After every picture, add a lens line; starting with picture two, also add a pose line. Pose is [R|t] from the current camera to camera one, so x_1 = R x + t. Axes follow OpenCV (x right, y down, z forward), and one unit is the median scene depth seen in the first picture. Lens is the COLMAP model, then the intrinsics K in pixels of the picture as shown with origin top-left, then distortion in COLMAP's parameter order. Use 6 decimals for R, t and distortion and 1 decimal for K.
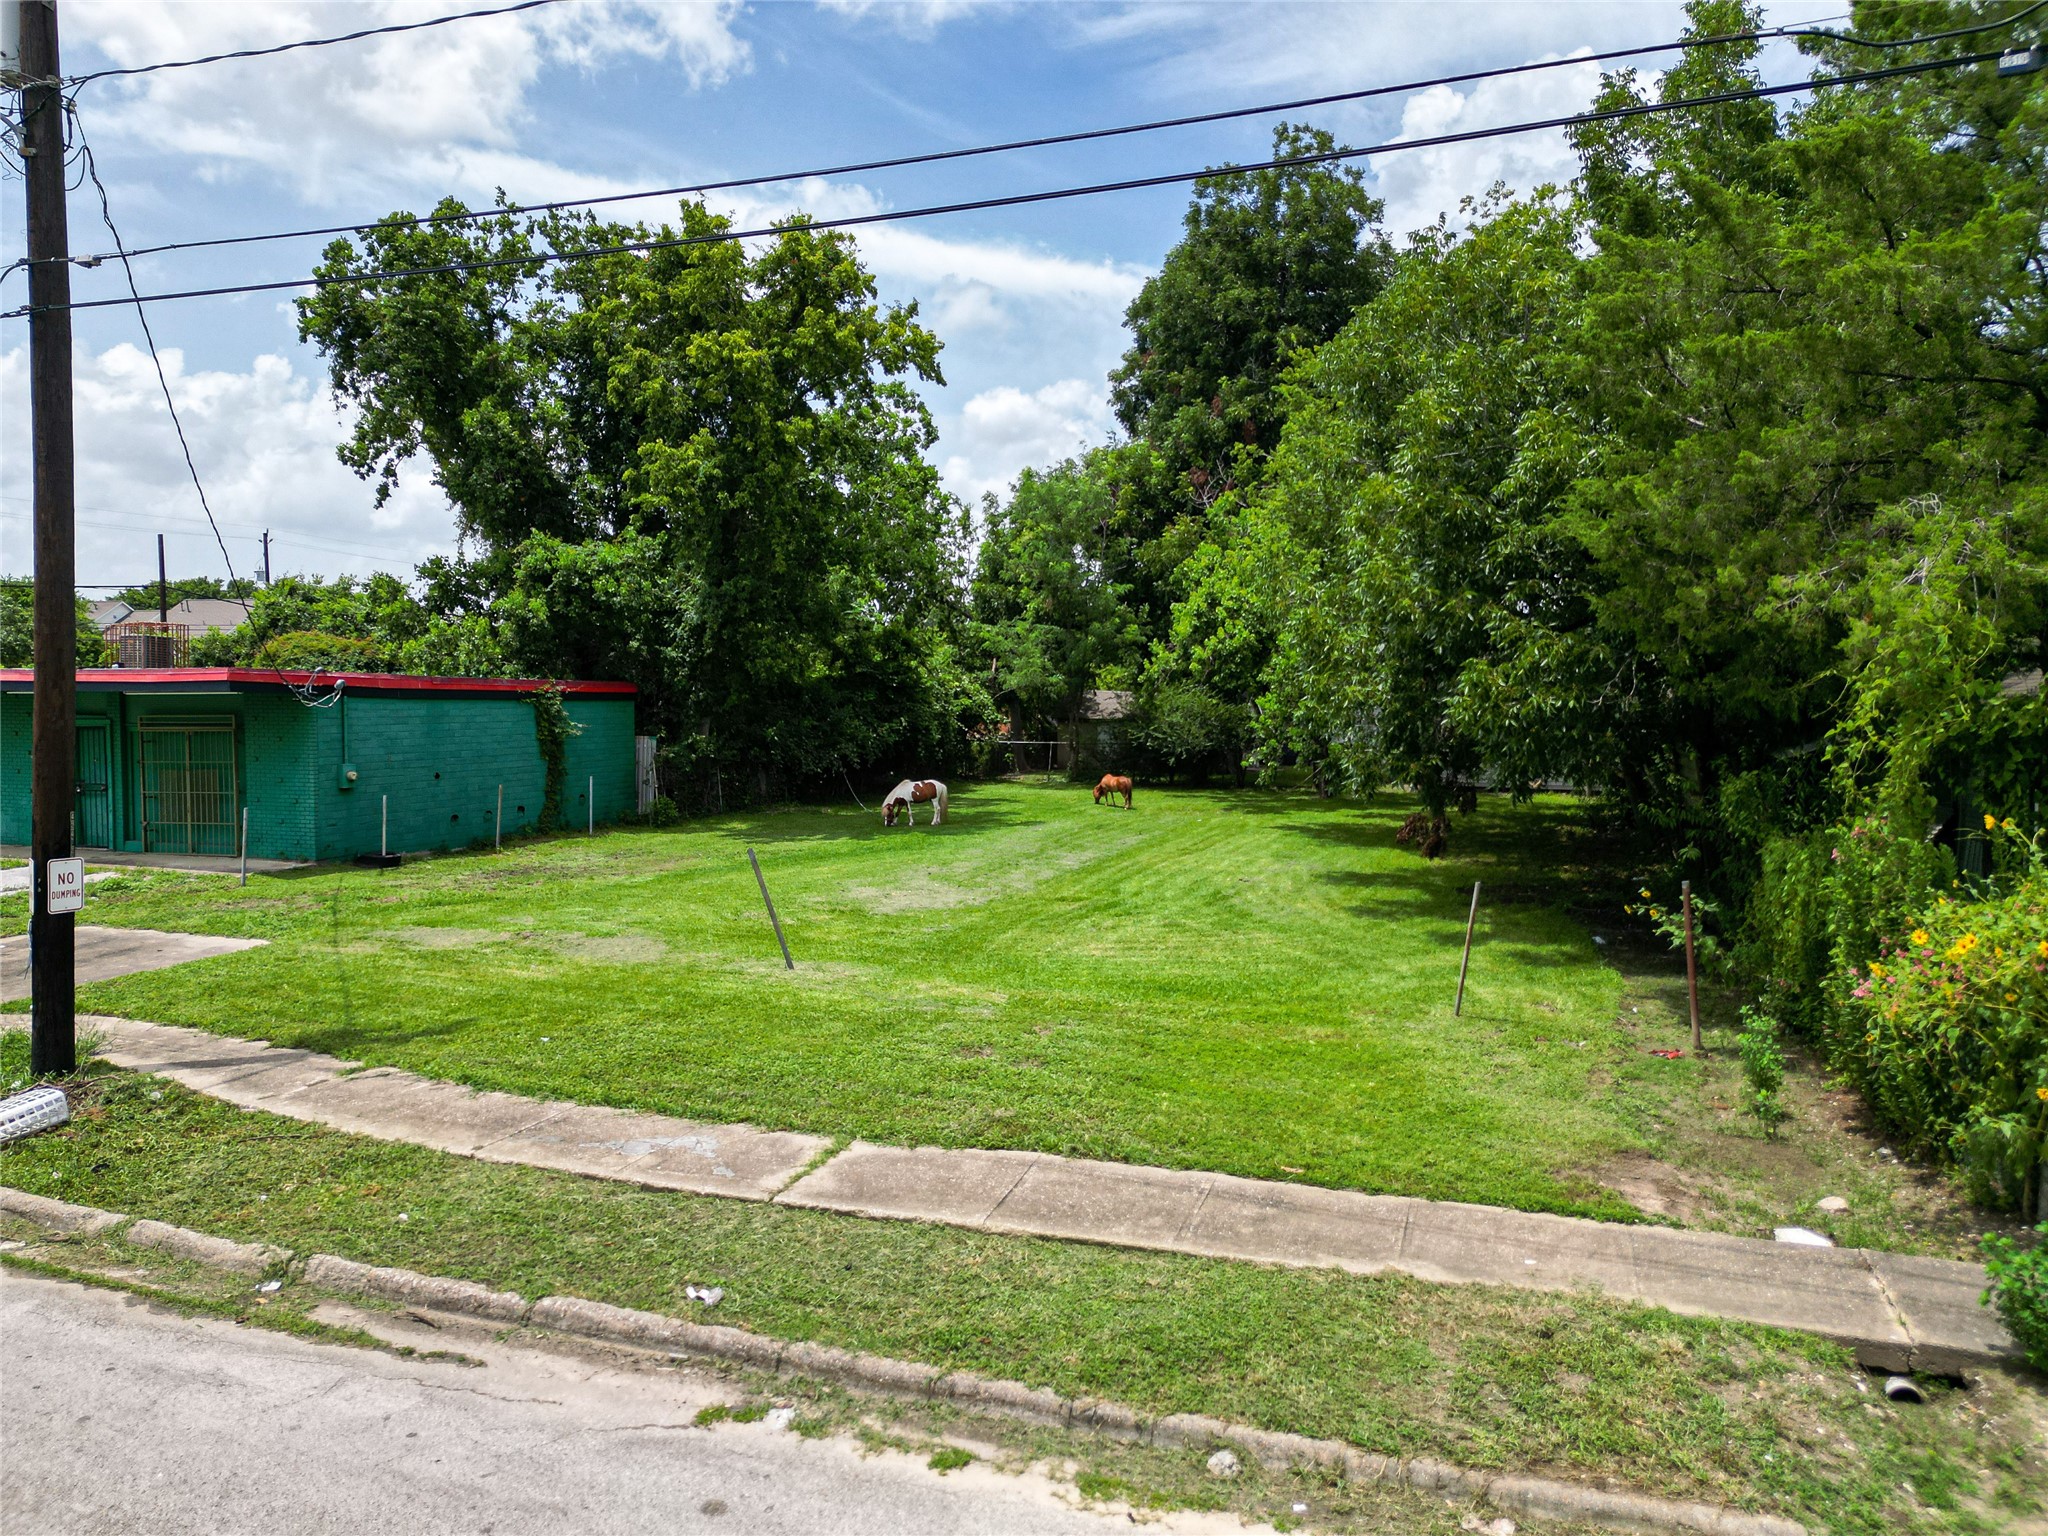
lens RADIAL K [[1429.5, 0, 1024.0], [0, 1429.5, 768.0], [0, 0, 1]] dist [0.076287, -0.065866]
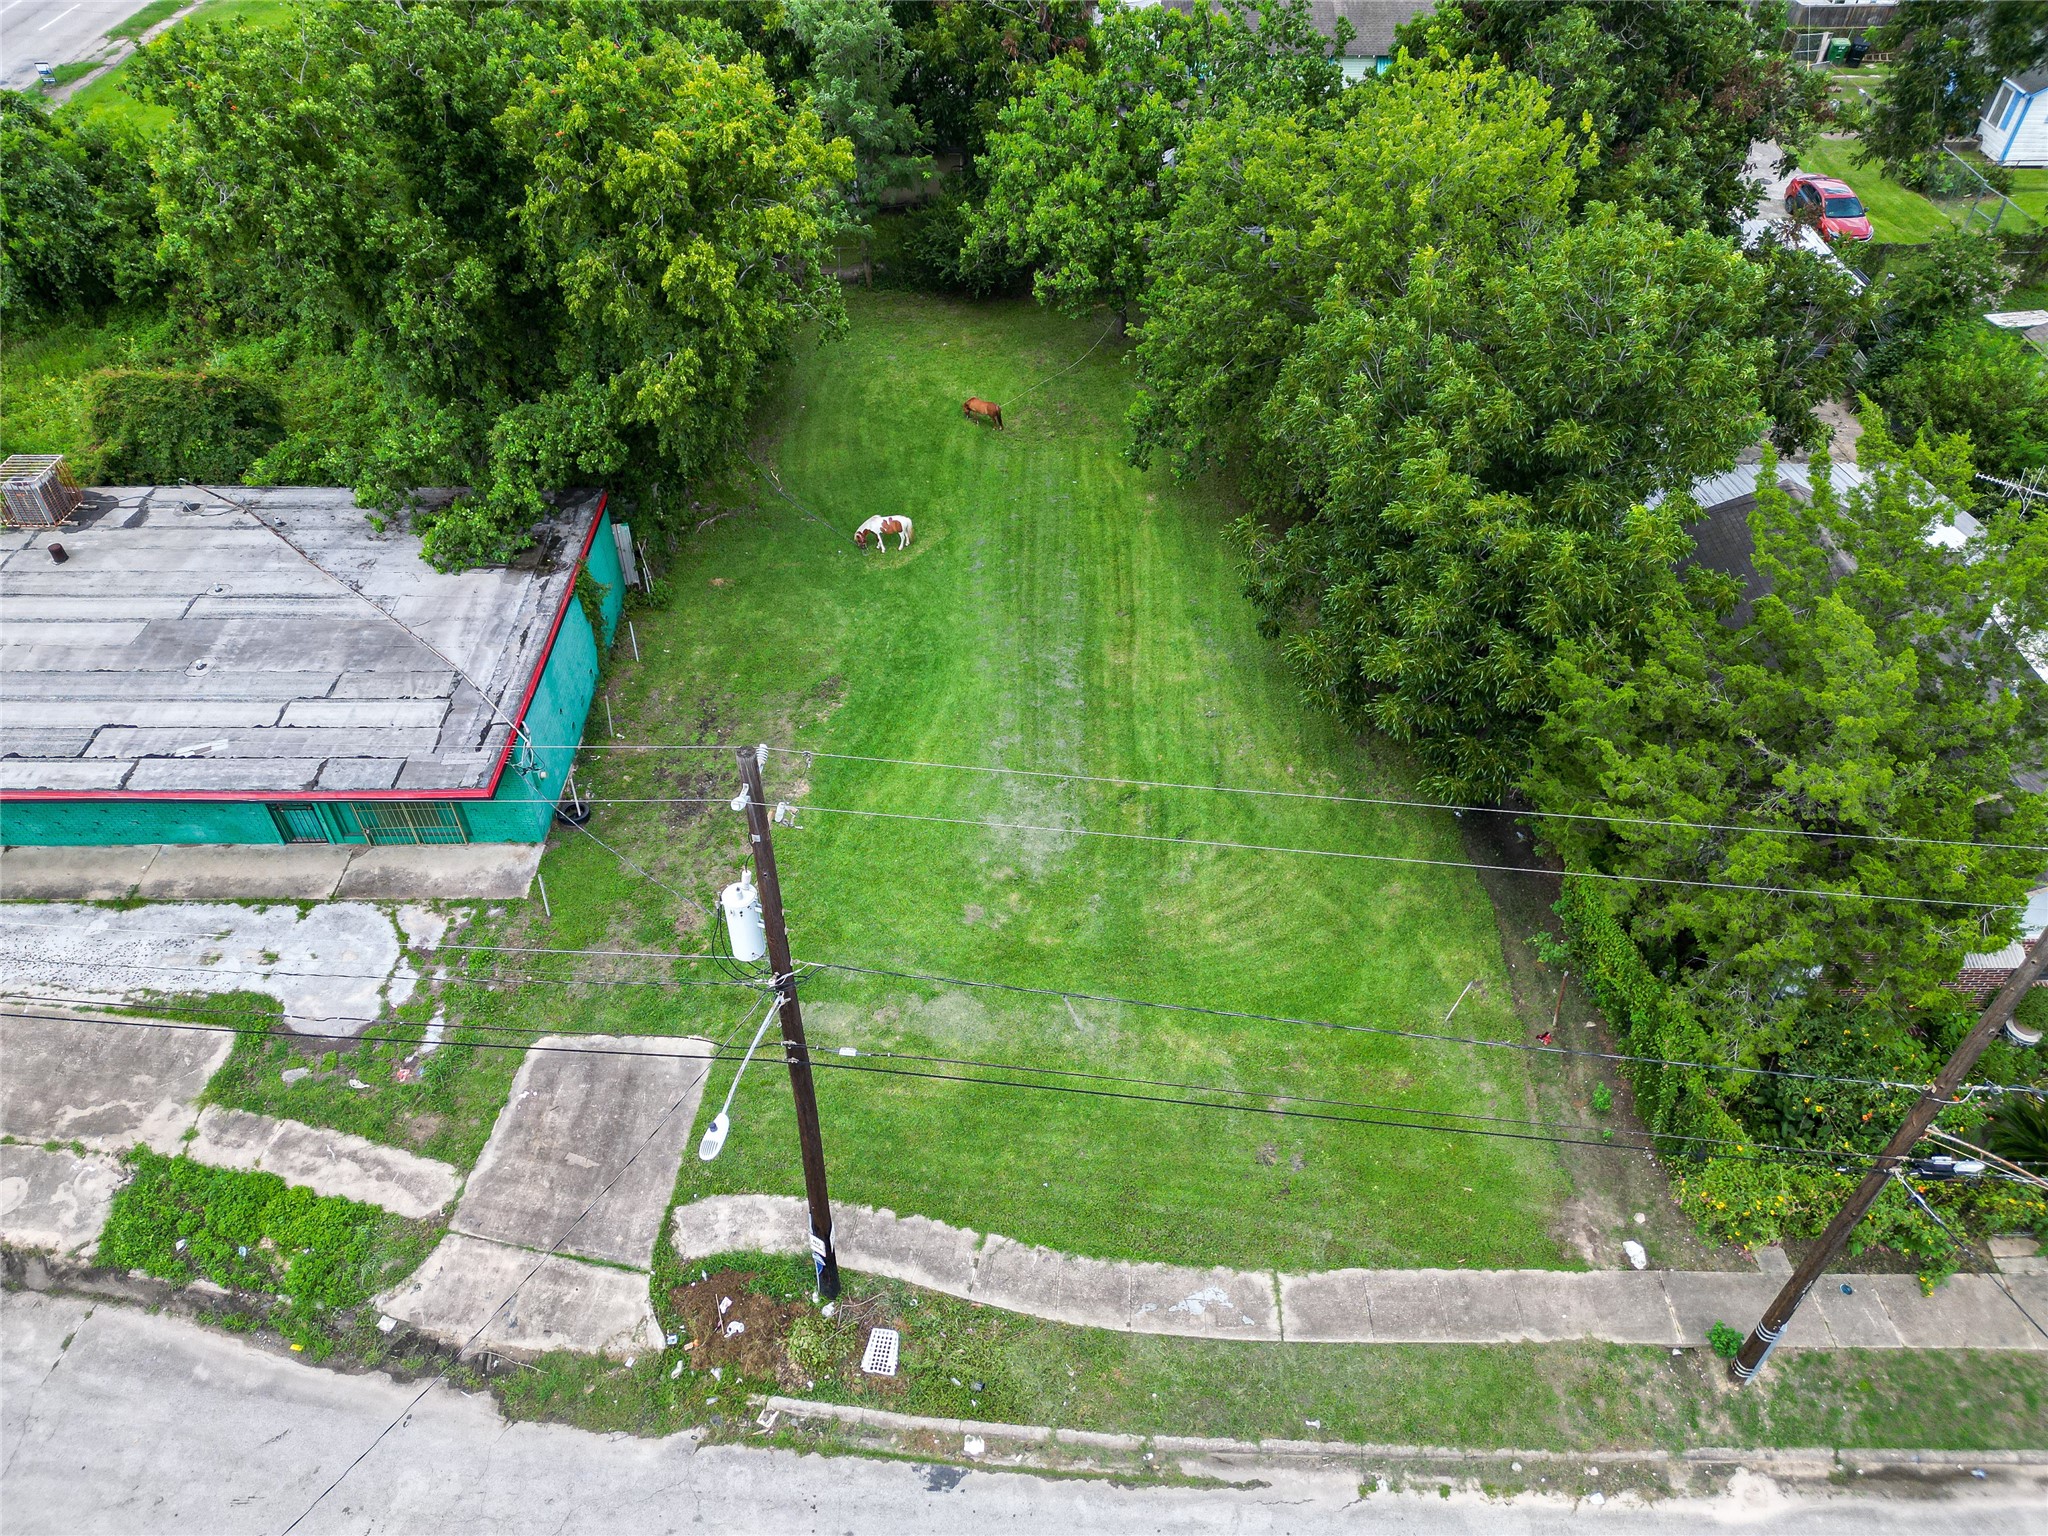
lens RADIAL K [[1426.4, 0, 1025.1], [0, 1426.4, 762.7], [0, 0, 1]] dist [0.068826, -0.059262]
pose [[0.945112, -0.223833, 0.238038, -0.940608], [0.020084, 0.766929, 0.641418, -2.022137], [-0.326129, -0.601431, 0.729329, -0.077645]]
